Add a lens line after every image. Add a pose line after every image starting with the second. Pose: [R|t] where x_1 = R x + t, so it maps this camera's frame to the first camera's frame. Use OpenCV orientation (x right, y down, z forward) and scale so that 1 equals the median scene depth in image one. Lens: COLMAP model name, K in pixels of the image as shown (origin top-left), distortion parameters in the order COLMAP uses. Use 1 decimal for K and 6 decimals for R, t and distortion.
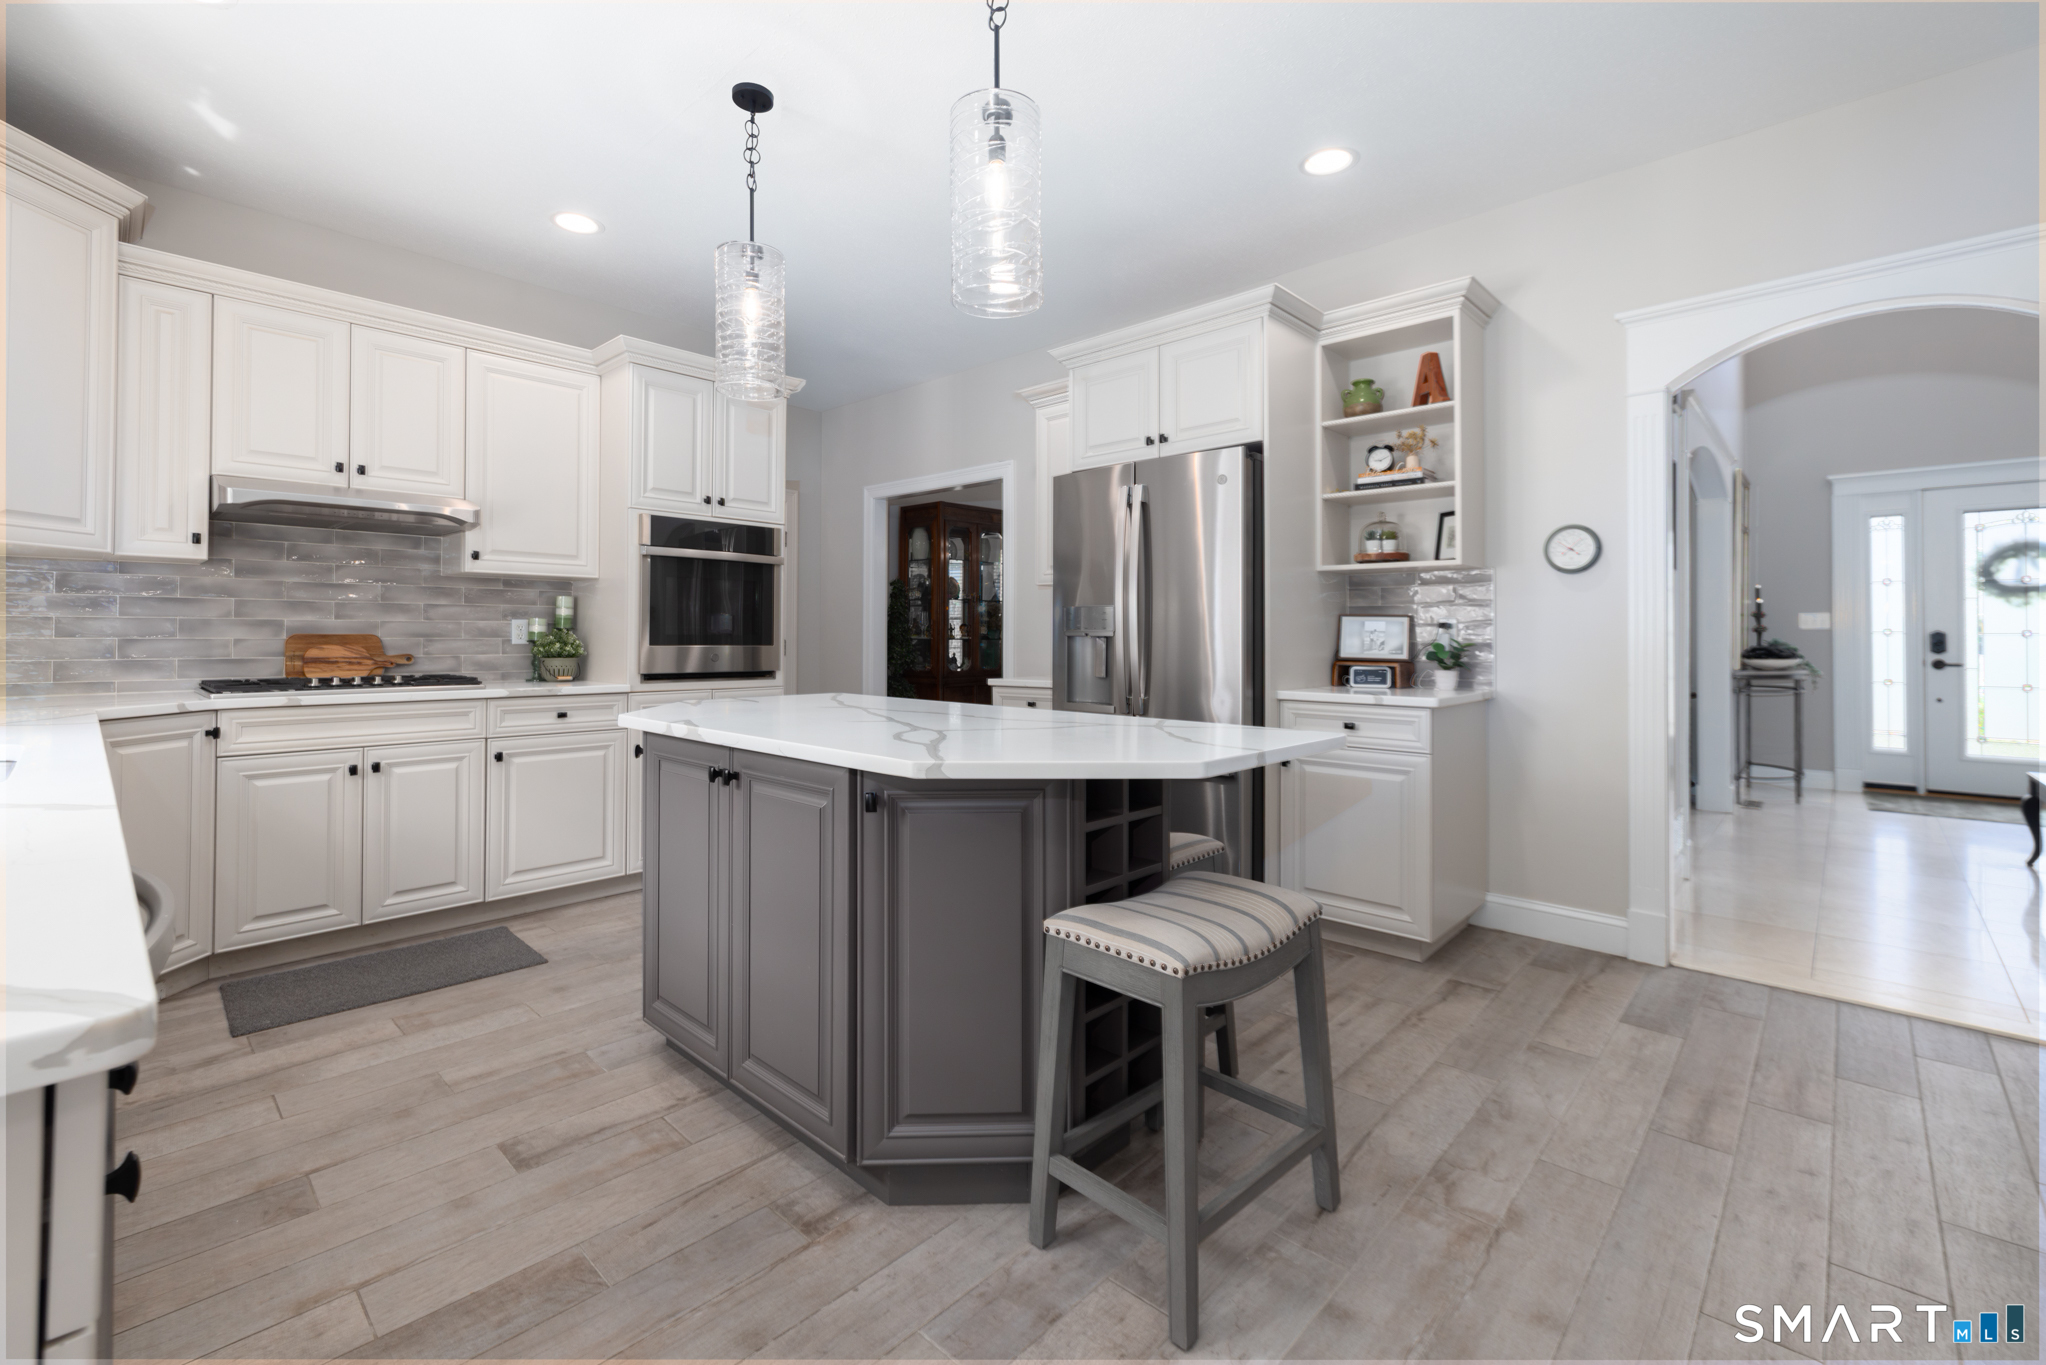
lens RADIAL K [[869.8, 0, 1014.2], [0, 869.8, 625.7], [0, 0, 1]] dist [0.001024, 0.000132]
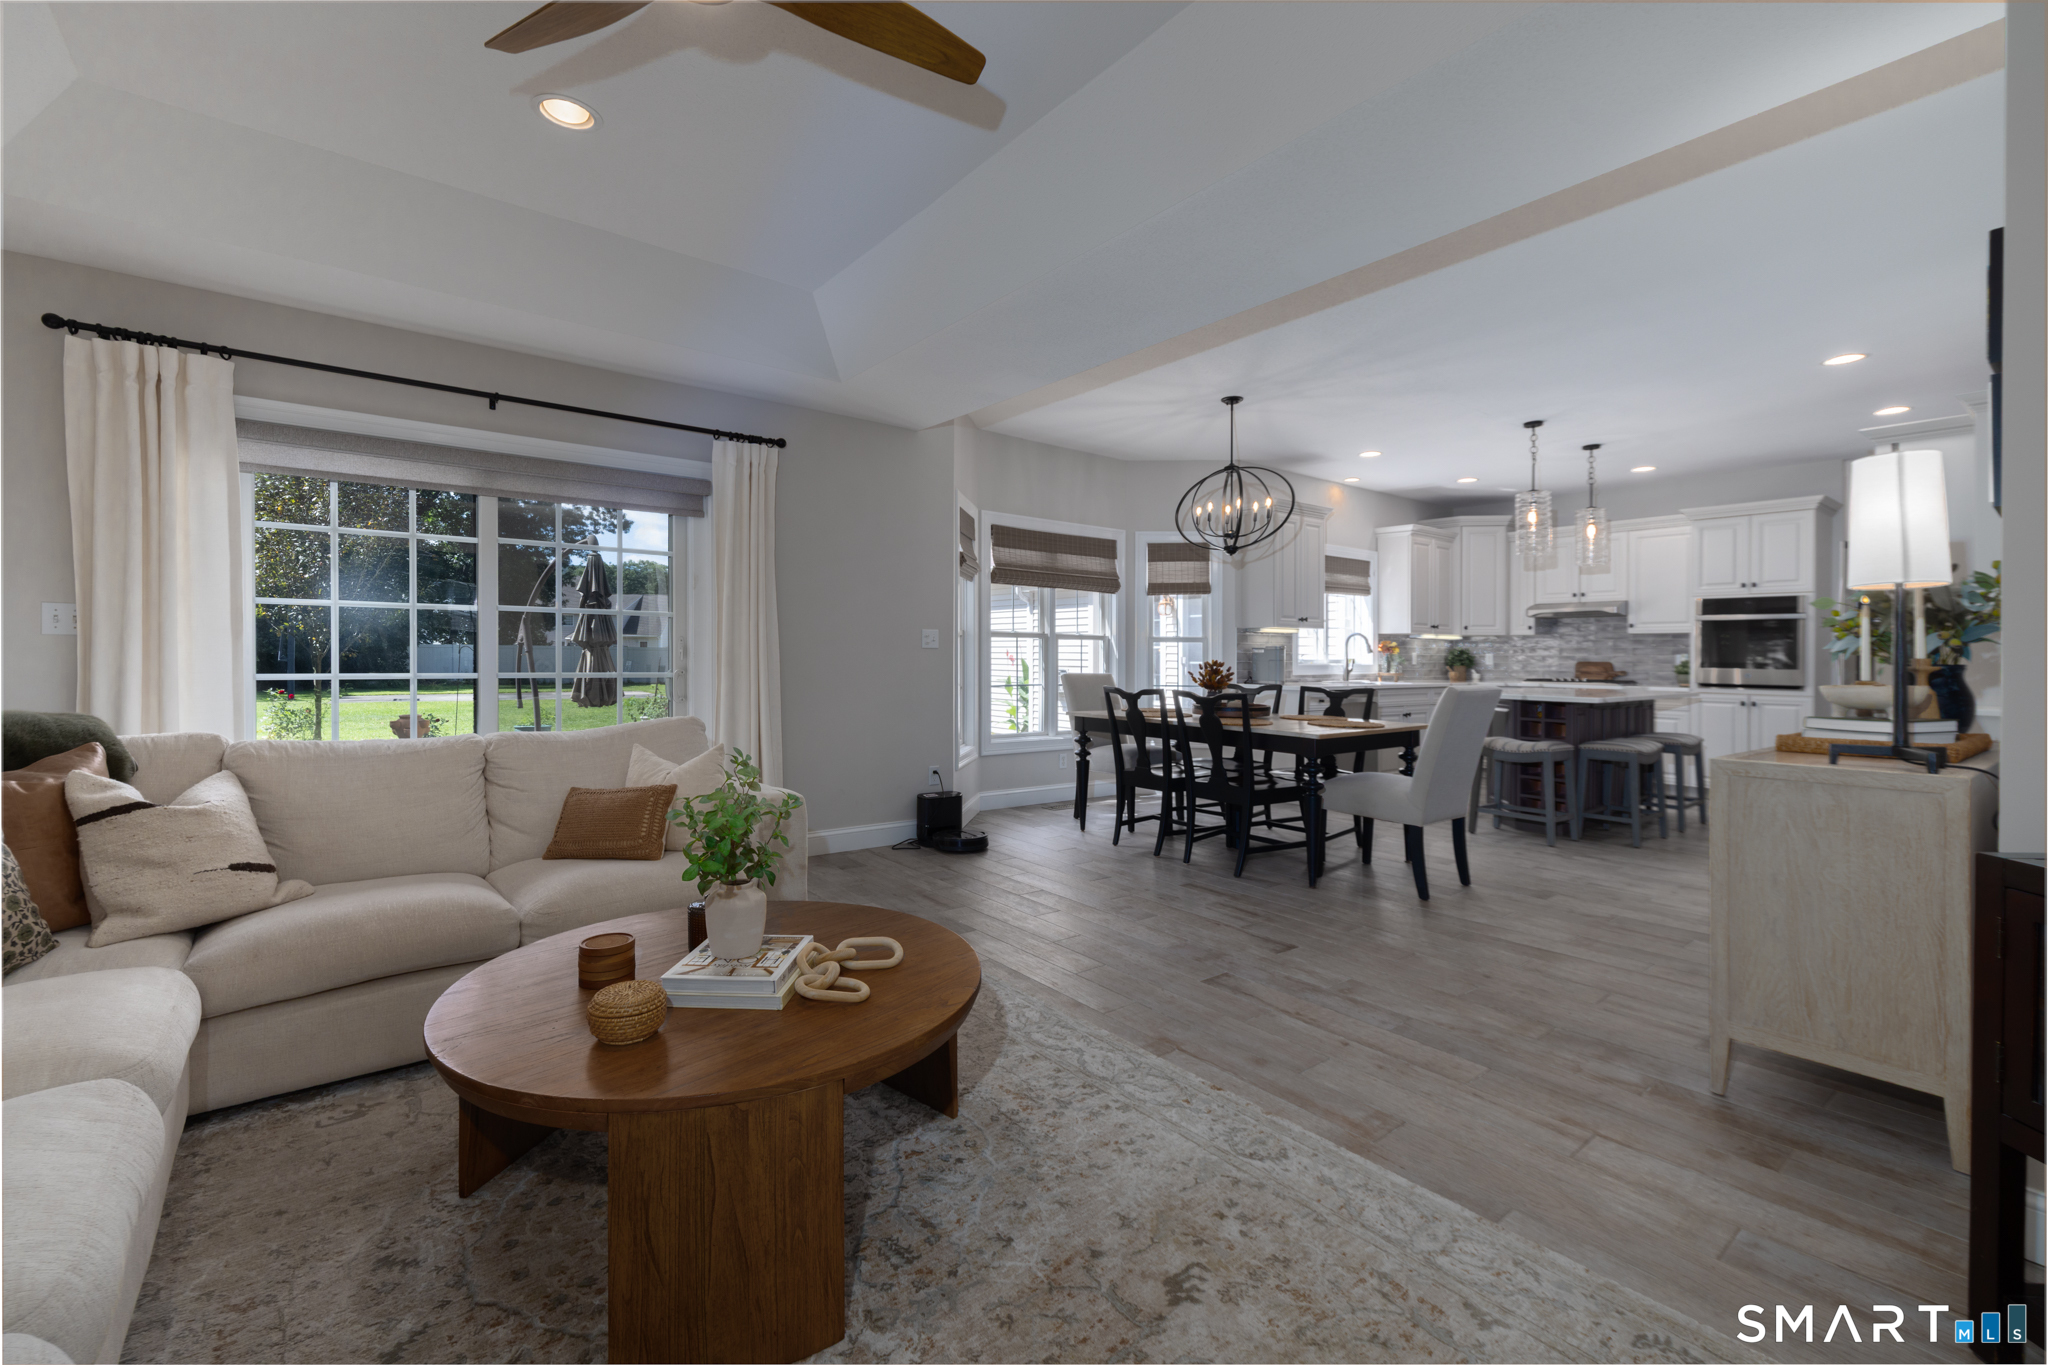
lens RADIAL K [[884.4, 0, 1012.3], [0, 884.4, 644.7], [0, 0, 1]] dist [0.001520, 0.000240]
pose [[-0.150891, -0.017486, -0.988396, 1.938819], [0.001956, 0.999836, -0.017987, 0.003991], [0.988548, -0.004648, -0.150832, -0.212951]]
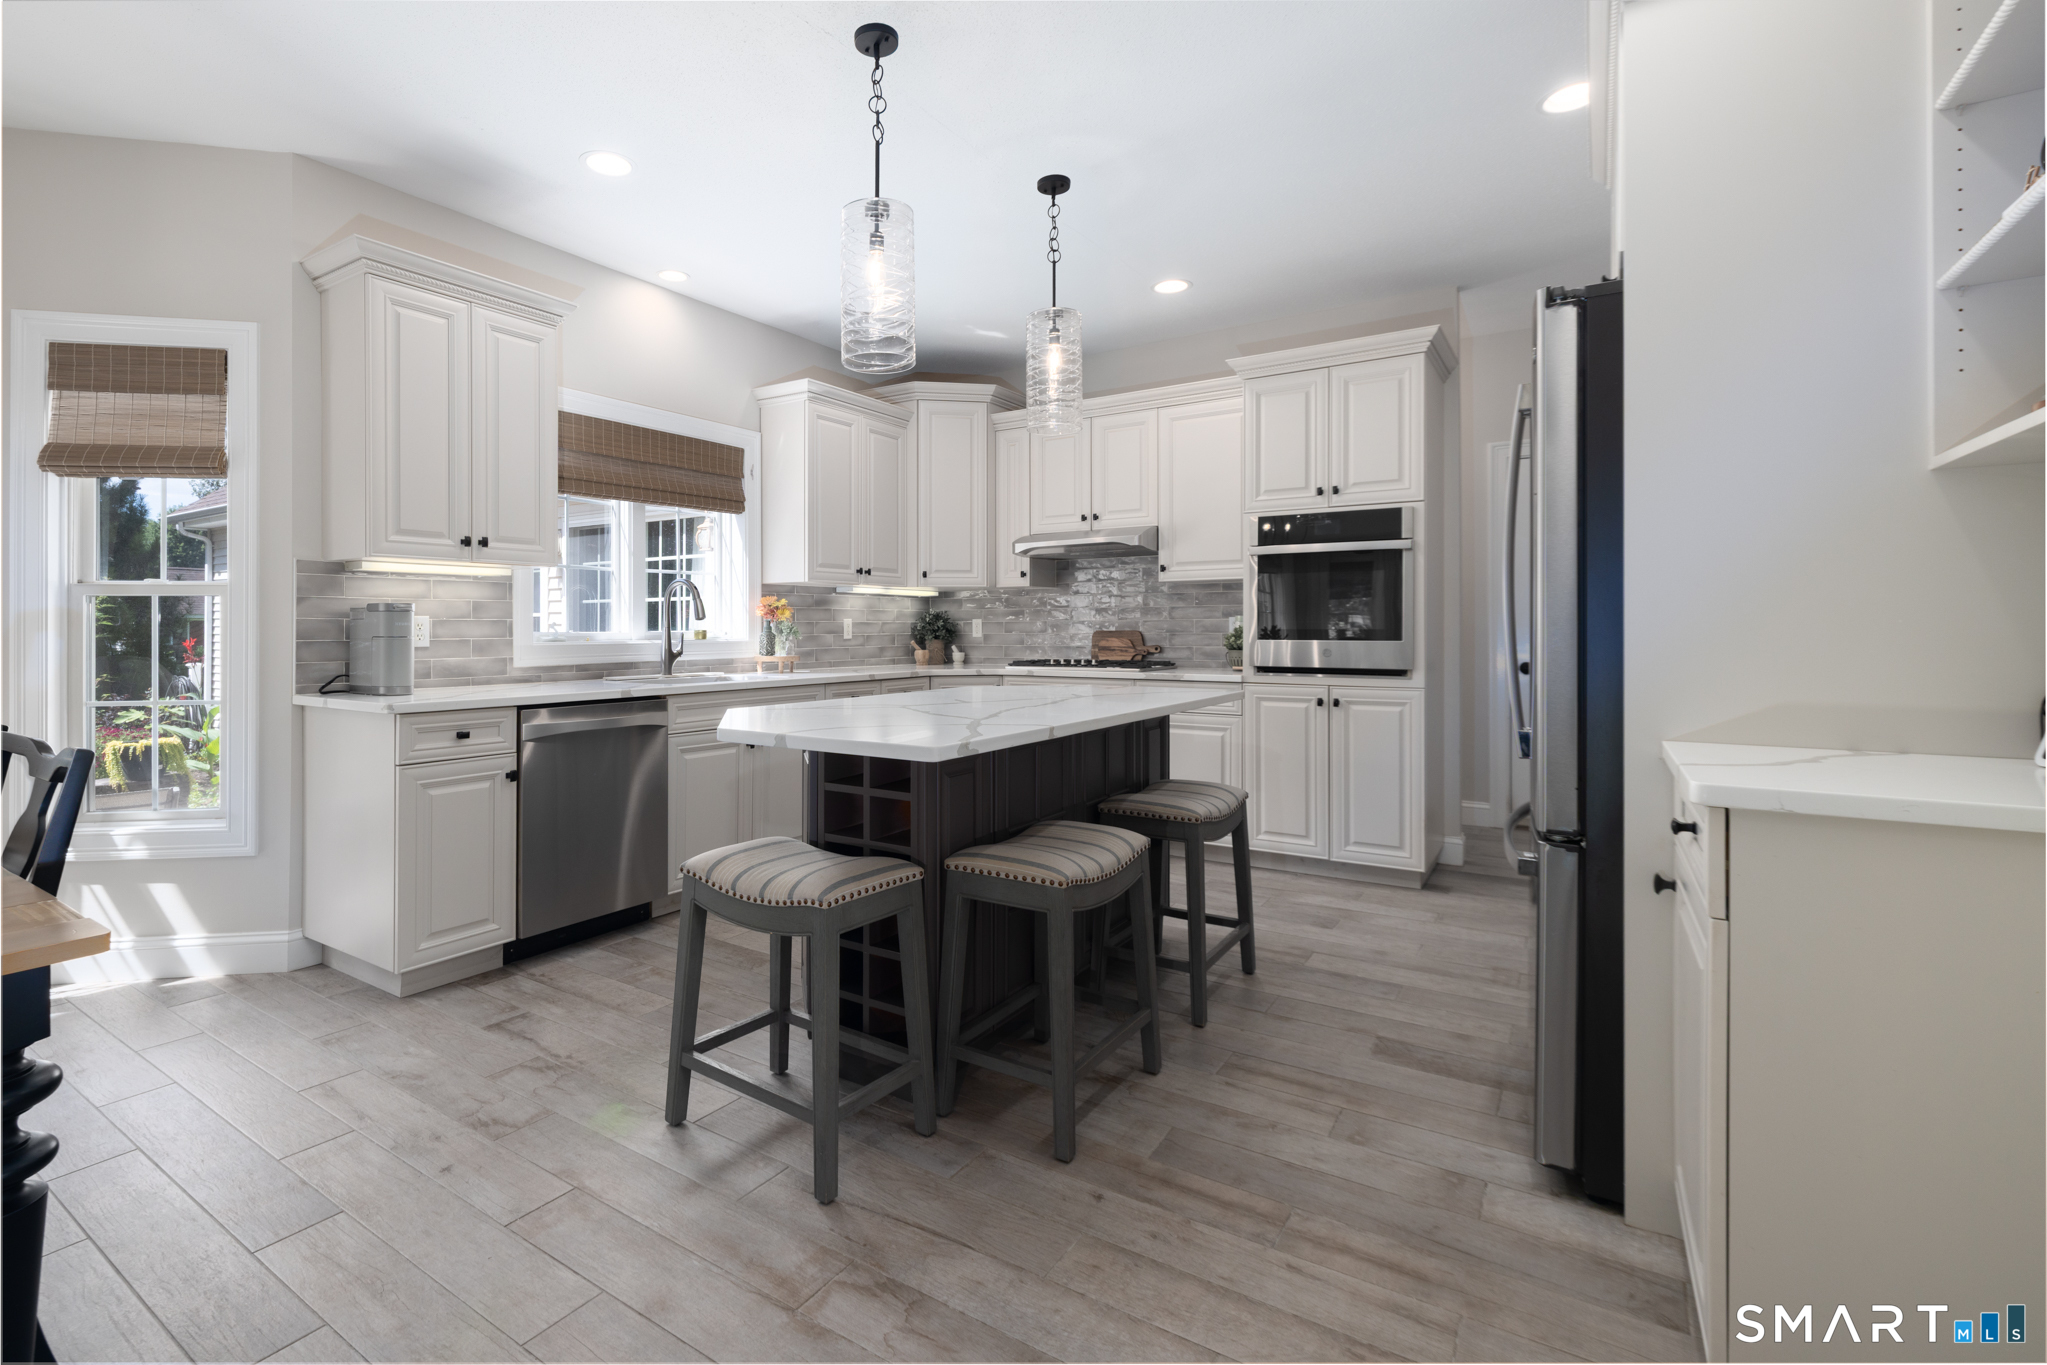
lens RADIAL K [[941.2, 0, 943.2], [0, 941.2, 625.9], [0, 0, 1]] dist [-0.000309, -0.000092]
pose [[0.152390, -0.008345, -0.988285, 0.751671], [0.015972, 0.999855, -0.005980, 0.007609], [0.988191, -0.014874, 0.152501, 0.503152]]
